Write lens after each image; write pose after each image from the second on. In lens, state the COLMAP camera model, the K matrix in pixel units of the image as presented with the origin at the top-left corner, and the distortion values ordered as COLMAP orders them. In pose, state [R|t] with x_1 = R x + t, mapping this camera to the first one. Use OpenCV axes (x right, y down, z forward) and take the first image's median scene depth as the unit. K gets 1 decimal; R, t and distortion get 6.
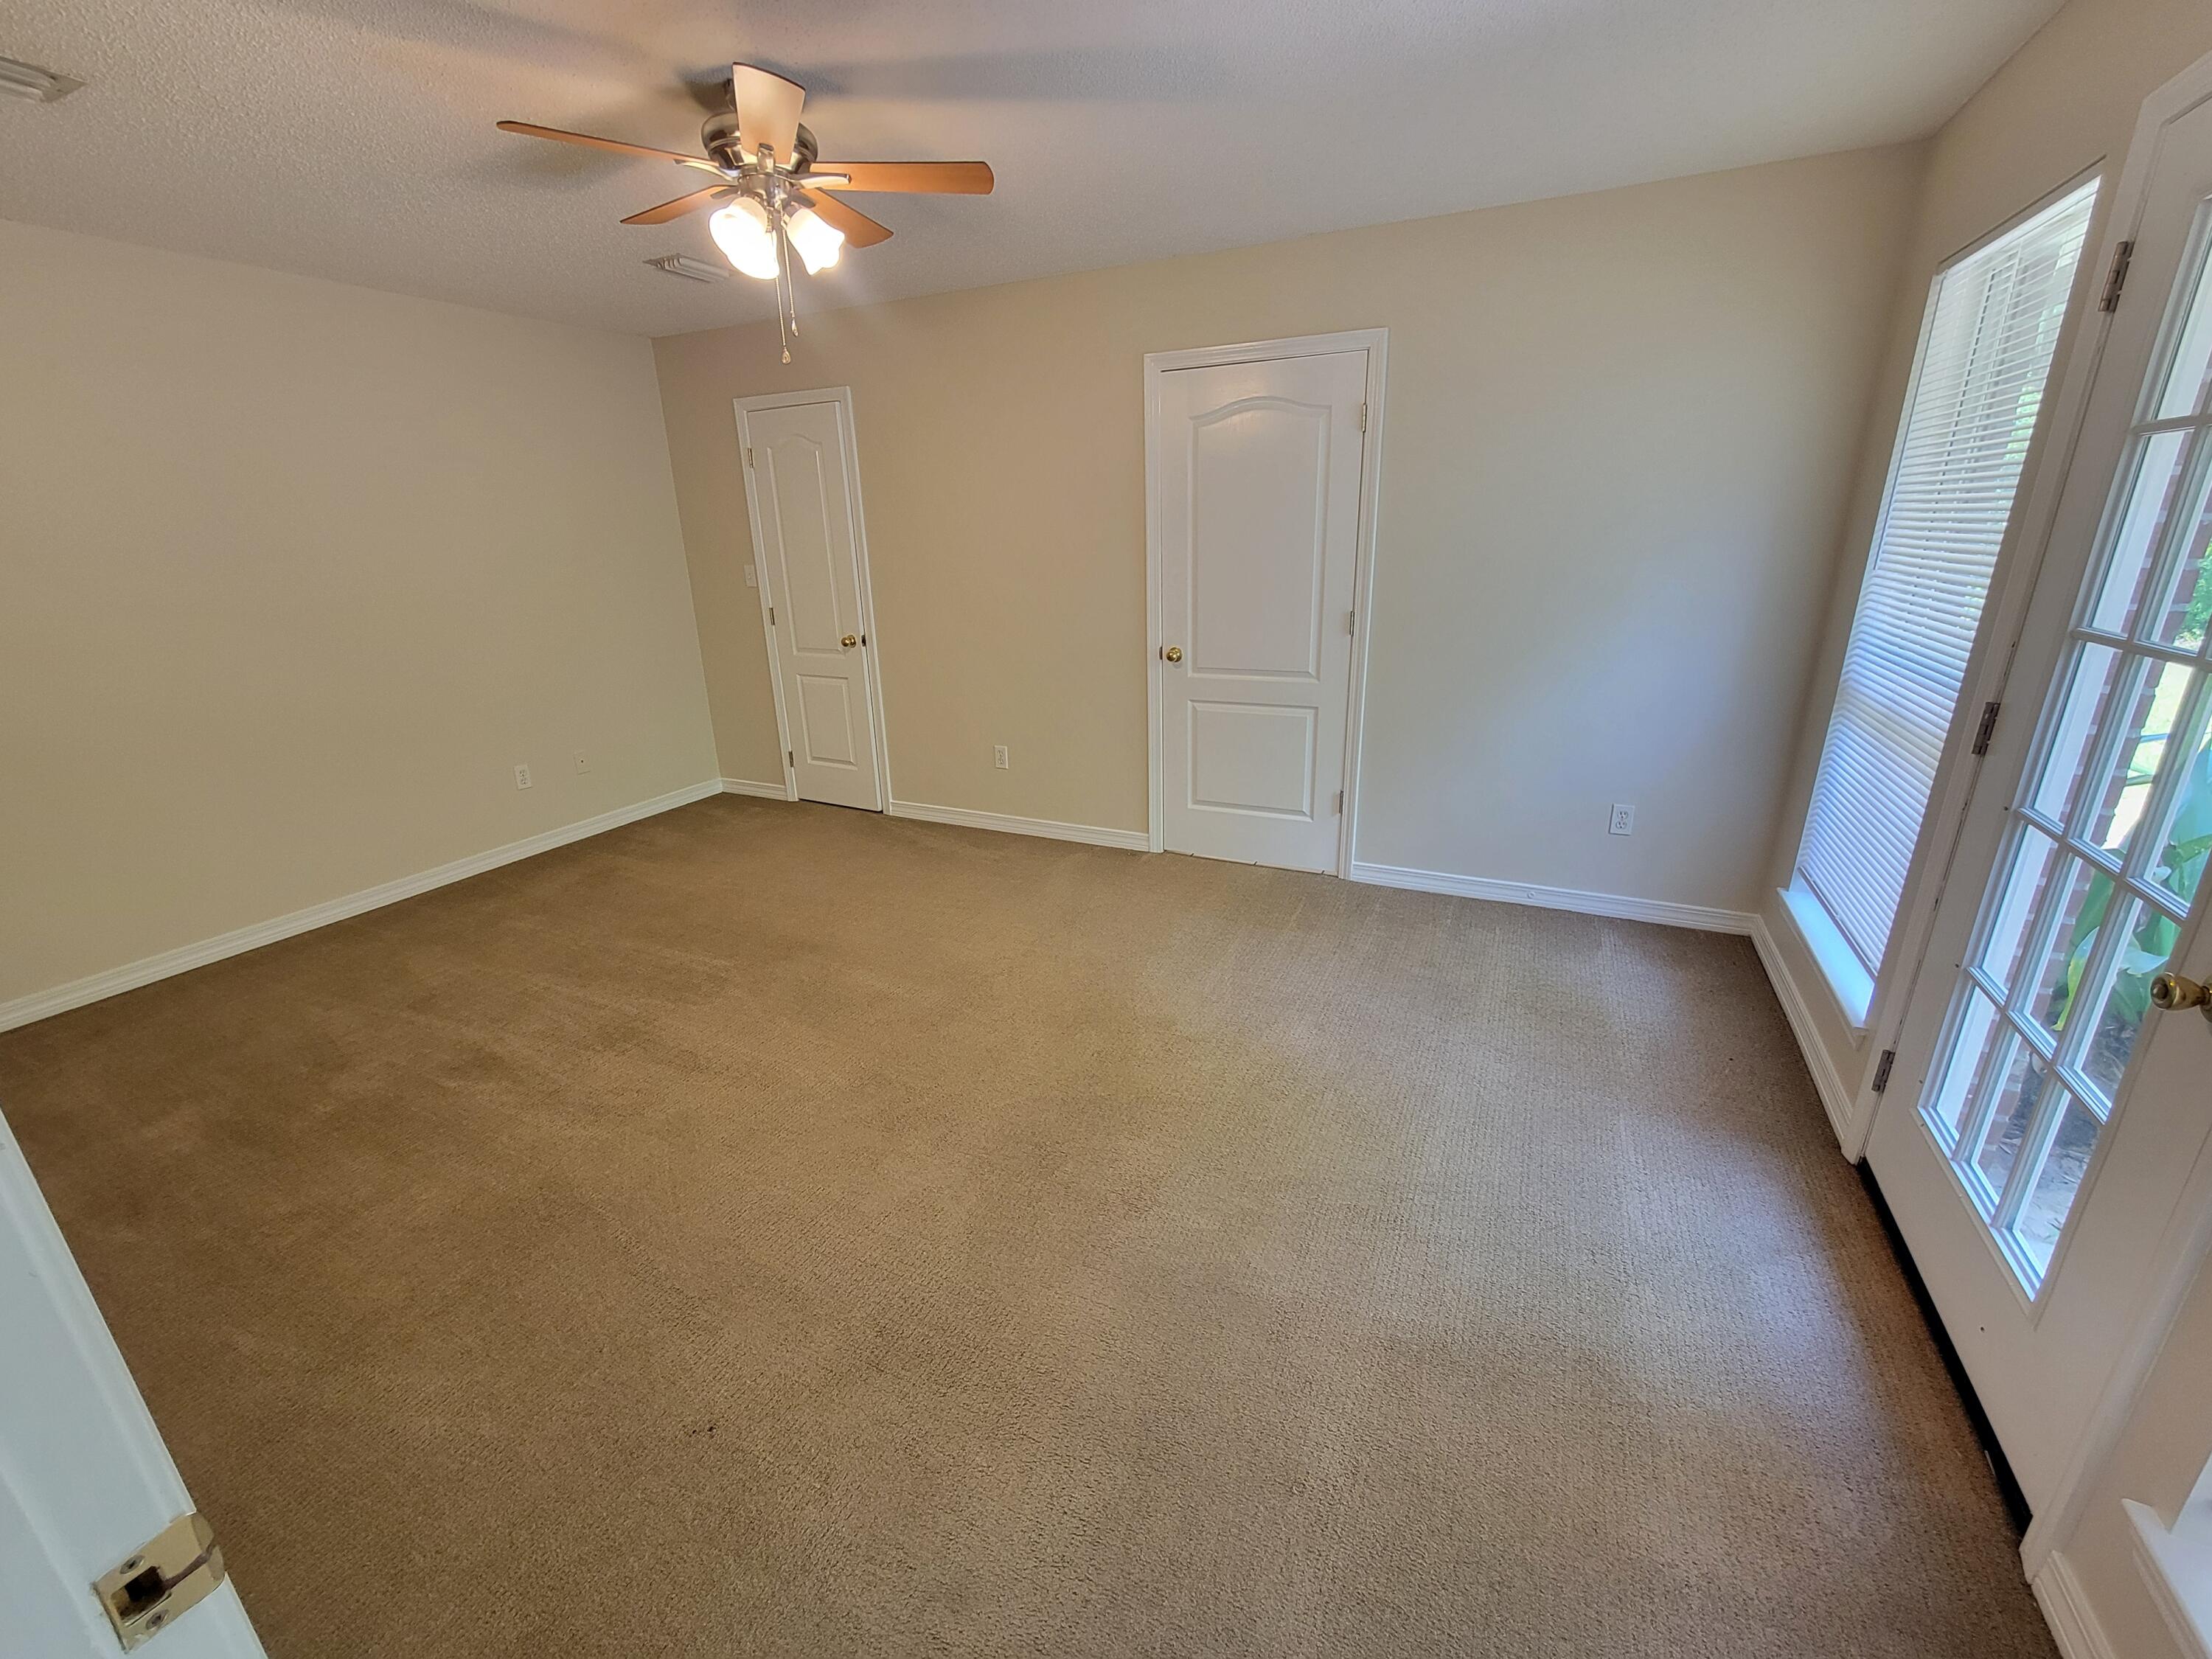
lens RADIAL K [[905.3, 0, 1109.2], [0, 905.3, 827.3], [0, 0, 1]] dist [0.000367, 0.000079]
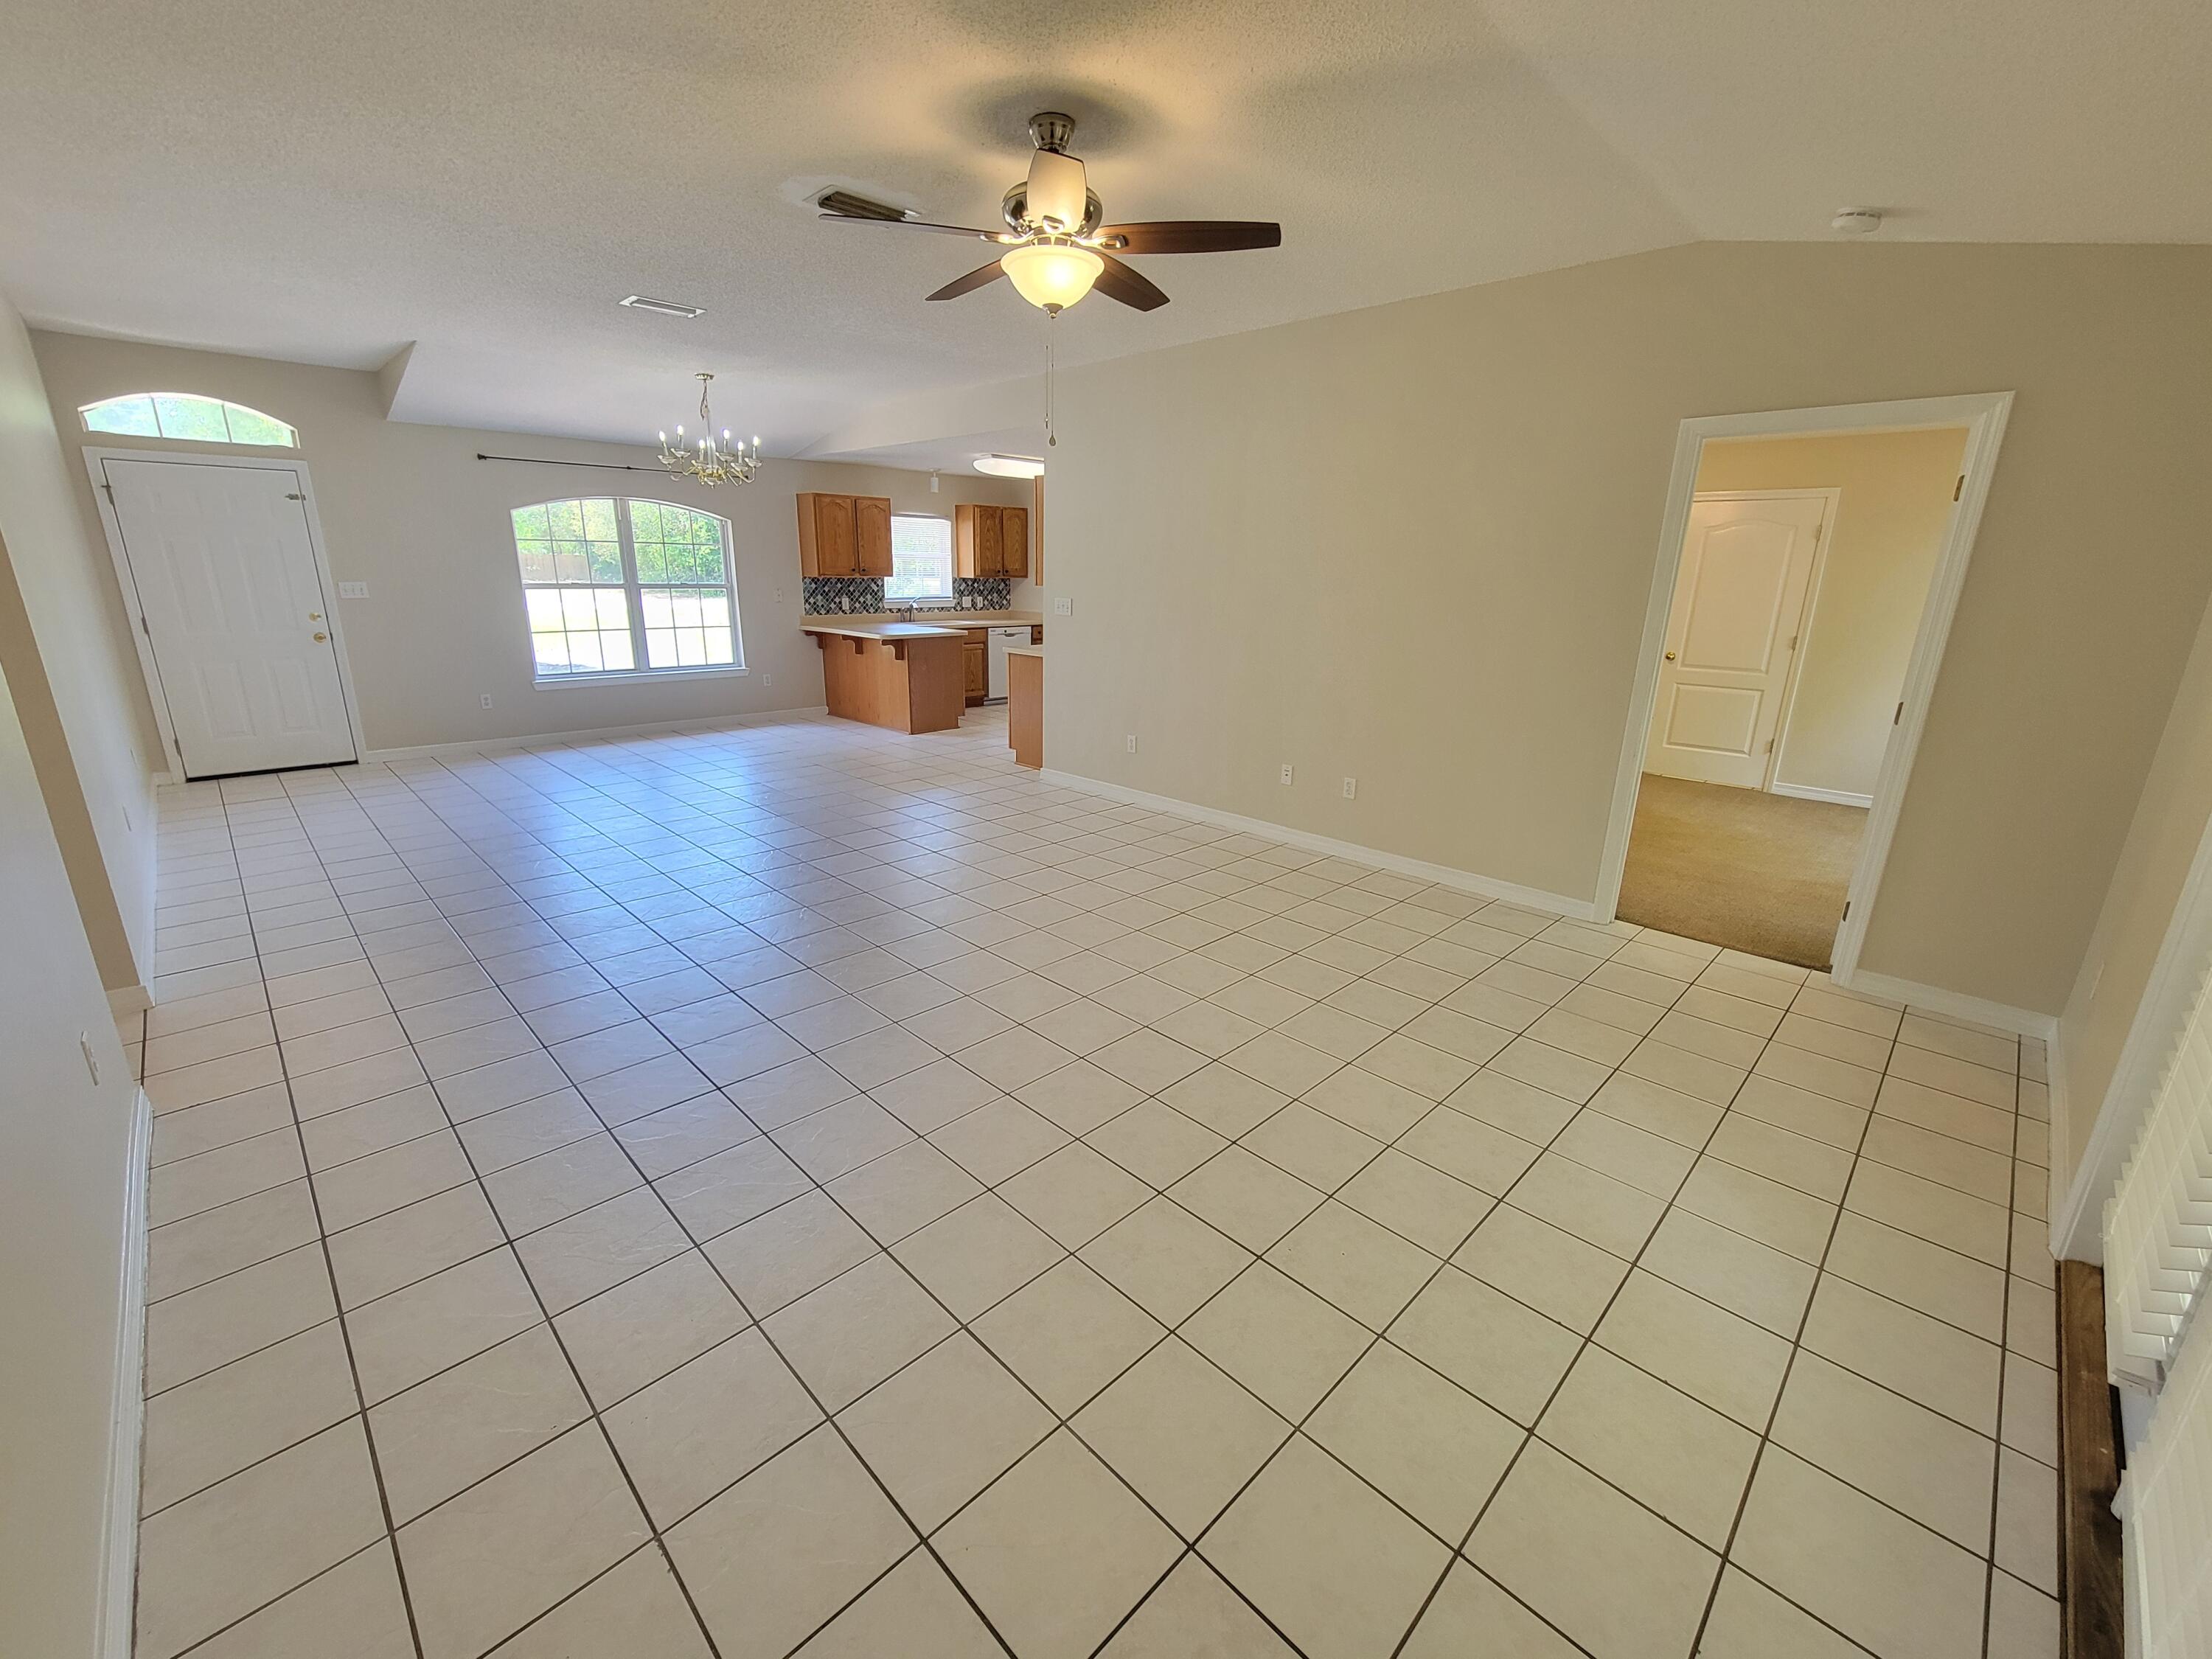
lens RADIAL K [[905.3, 0, 1110.6], [0, 905.3, 830.0], [0, 0, 1]] dist [0.000367, 0.000079]
pose [[0.943037, 0.131142, -0.305750, -0.383209], [-0.144171, 0.989344, -0.020322, 0.346232], [0.299826, 0.063245, 0.951895, -1.011123]]
